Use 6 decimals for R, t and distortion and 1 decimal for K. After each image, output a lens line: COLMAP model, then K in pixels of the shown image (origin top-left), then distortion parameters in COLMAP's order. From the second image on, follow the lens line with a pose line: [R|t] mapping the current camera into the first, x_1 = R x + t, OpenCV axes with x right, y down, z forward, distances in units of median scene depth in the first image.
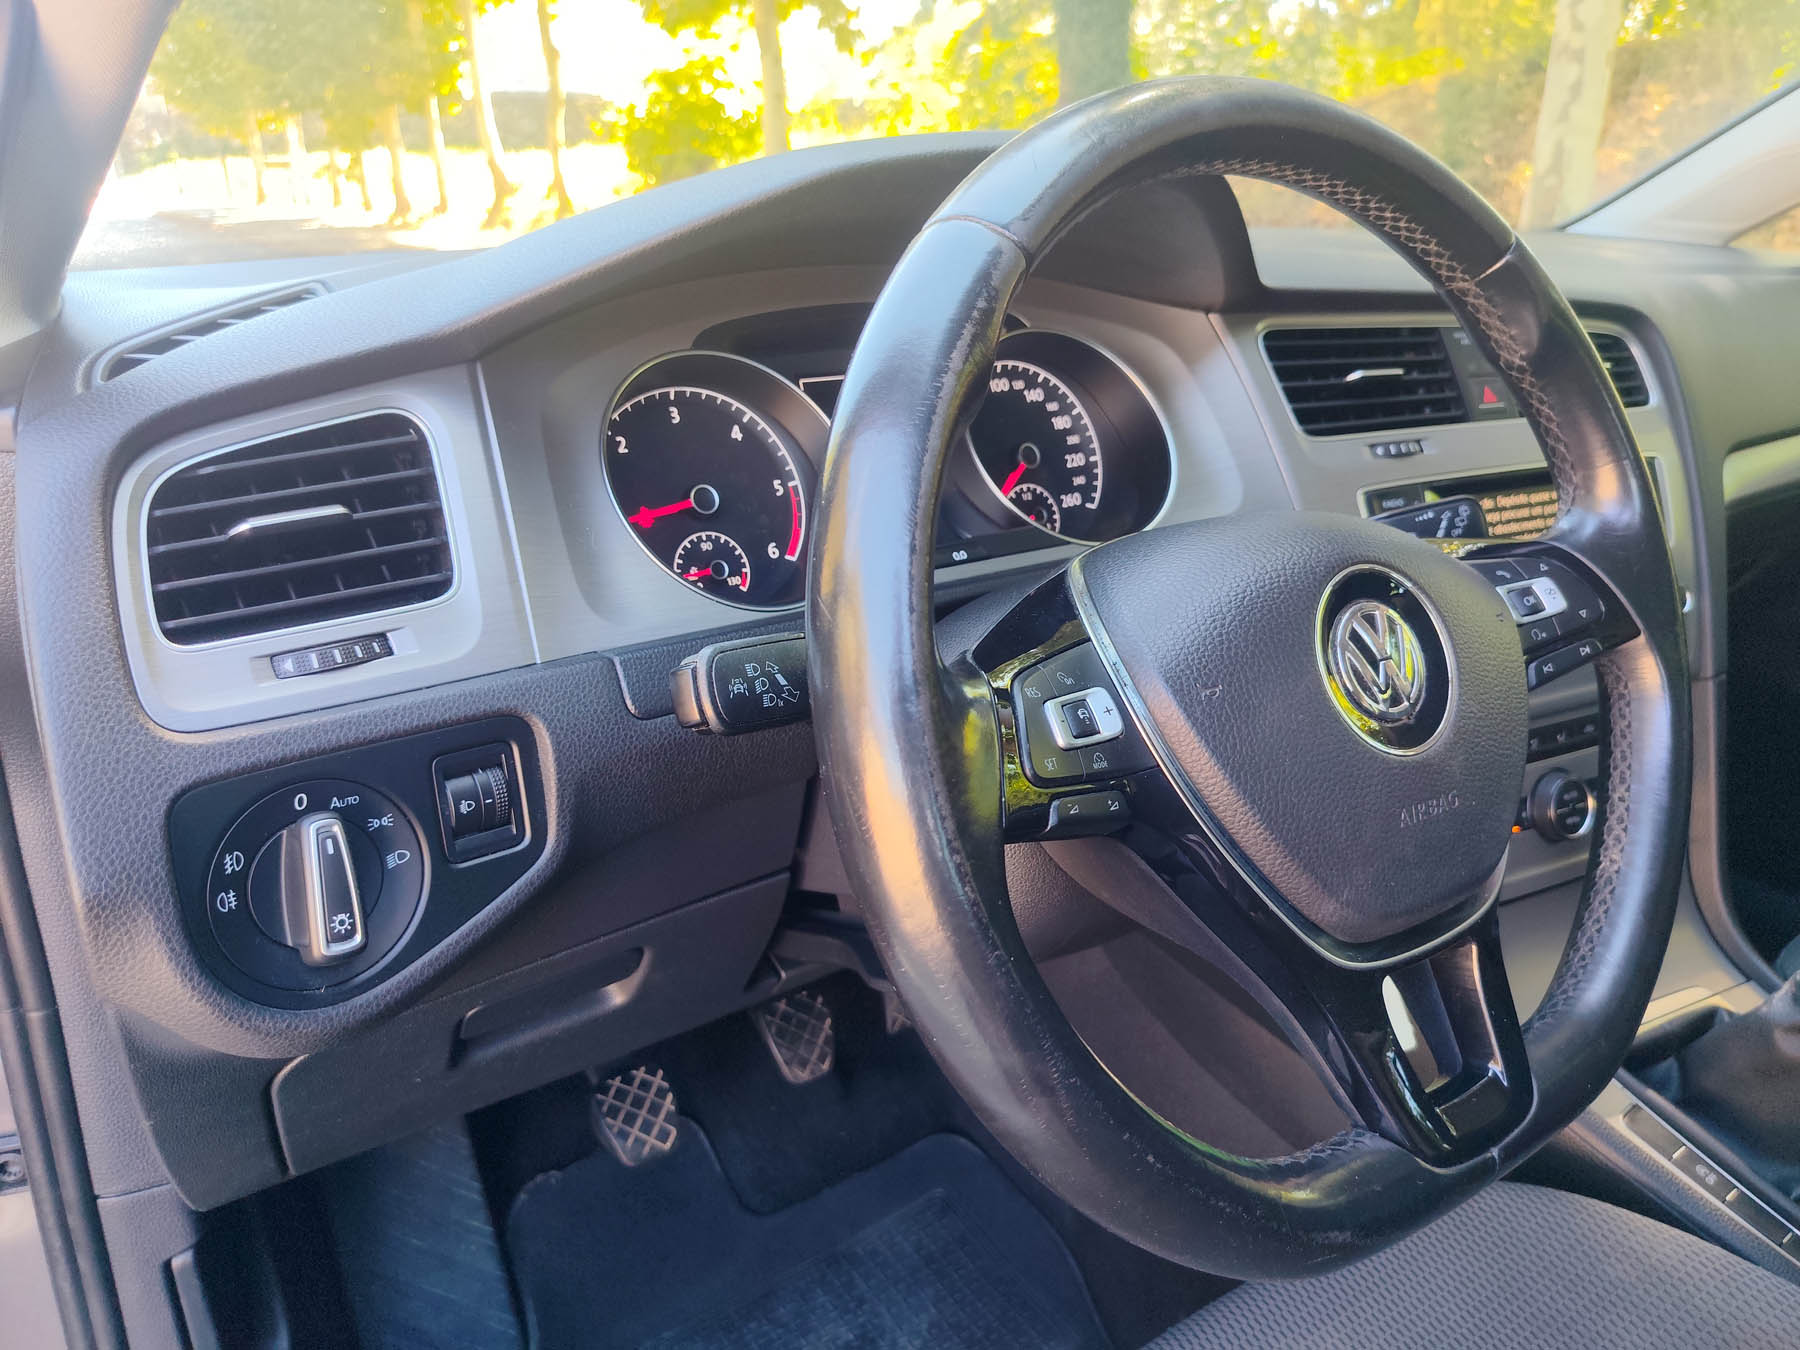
lens RADIAL K [[1255.5, 0, 900.0], [0, 1255.5, 675.0], [0, 0, 1]] dist [0.034860, -0.041037]
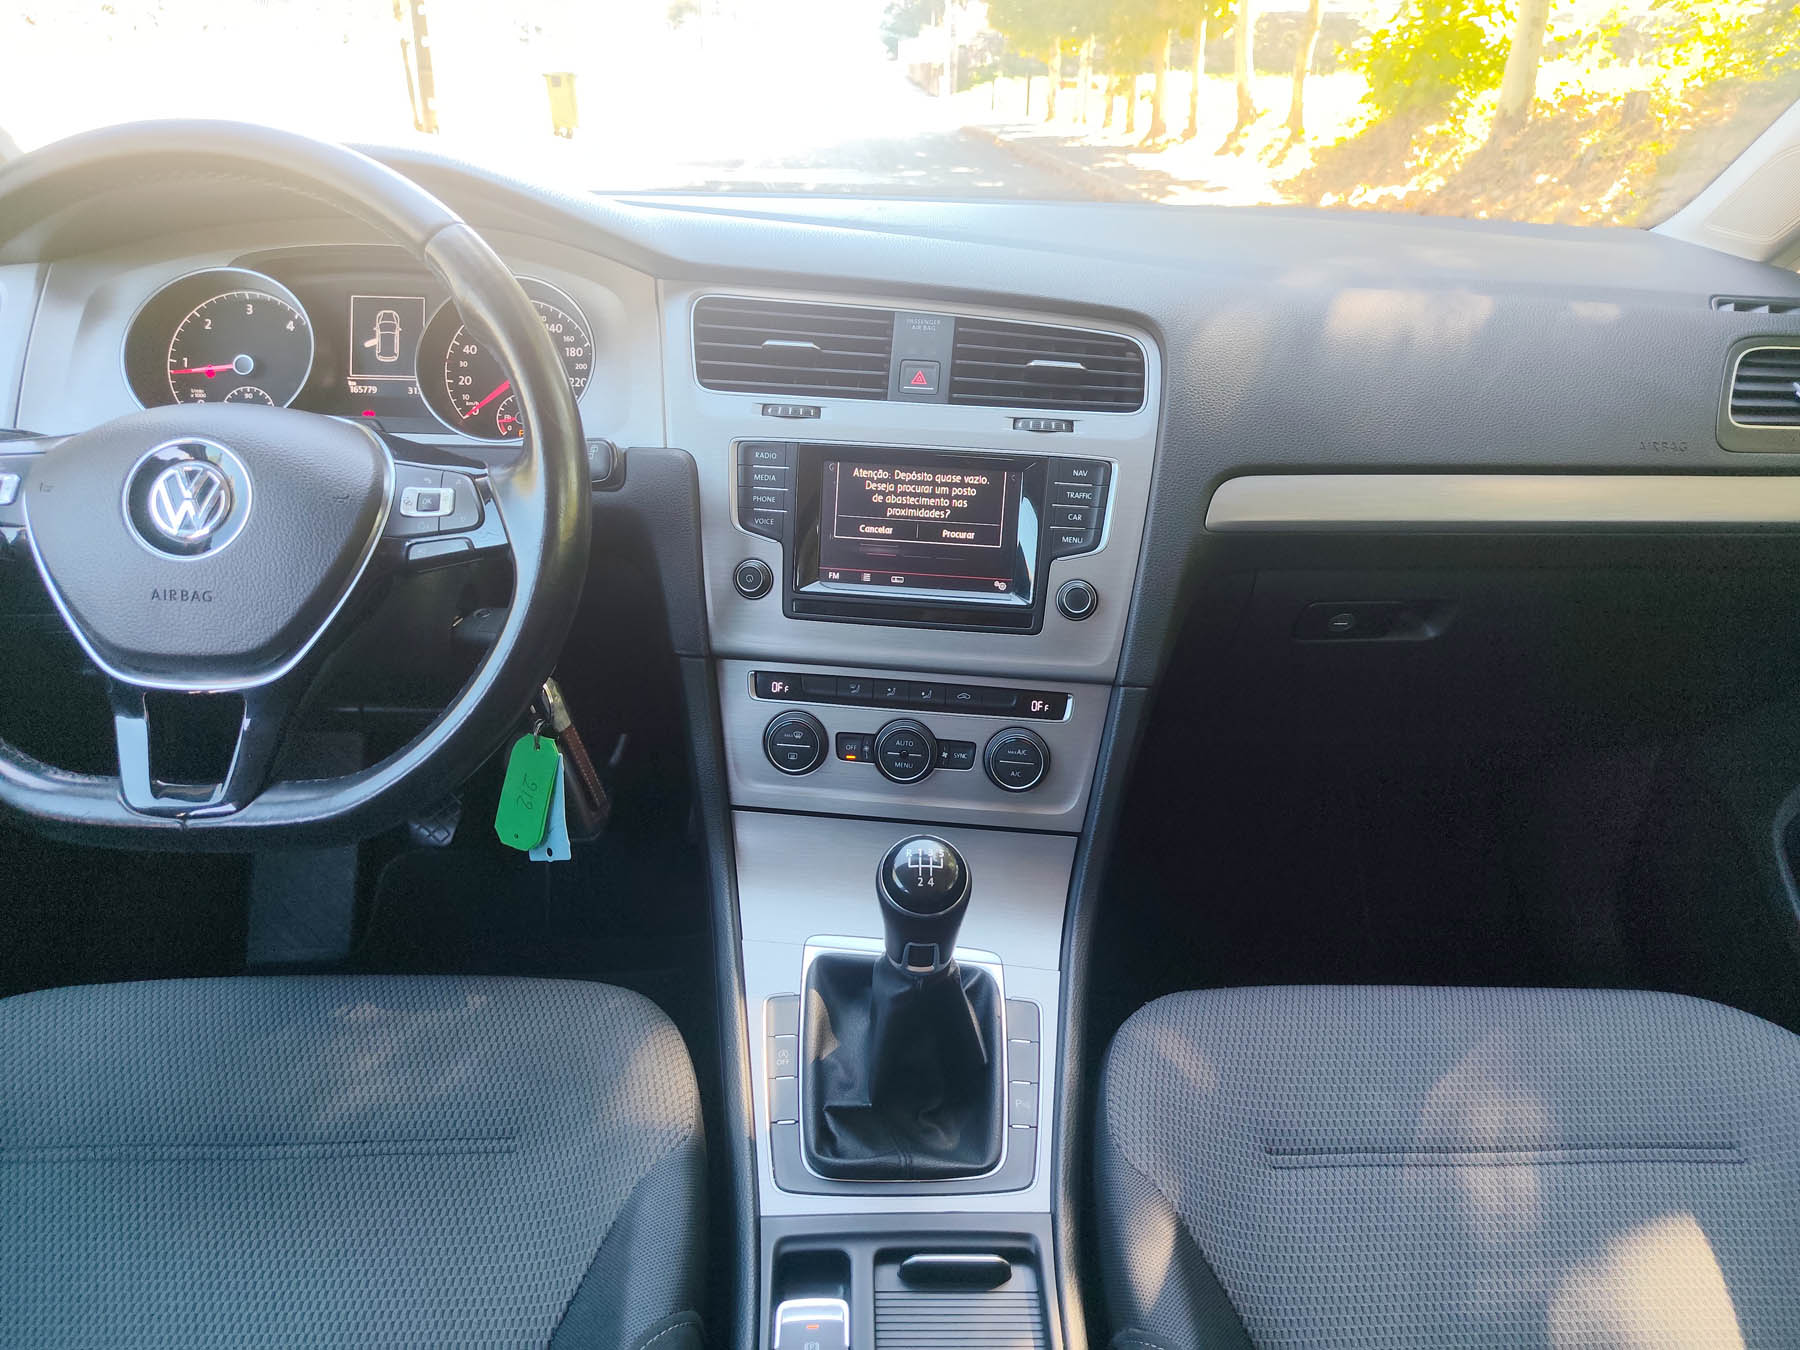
lens RADIAL K [[1270.8, 0, 901.2], [0, 1270.8, 670.5], [0, 0, 1]] dist [0.003986, -0.003647]
pose [[0.847149, 0.238614, -0.474765, 0.950122], [-0.216878, 0.970959, 0.101010, -0.075533], [0.485080, 0.017396, 0.874297, 0.023771]]
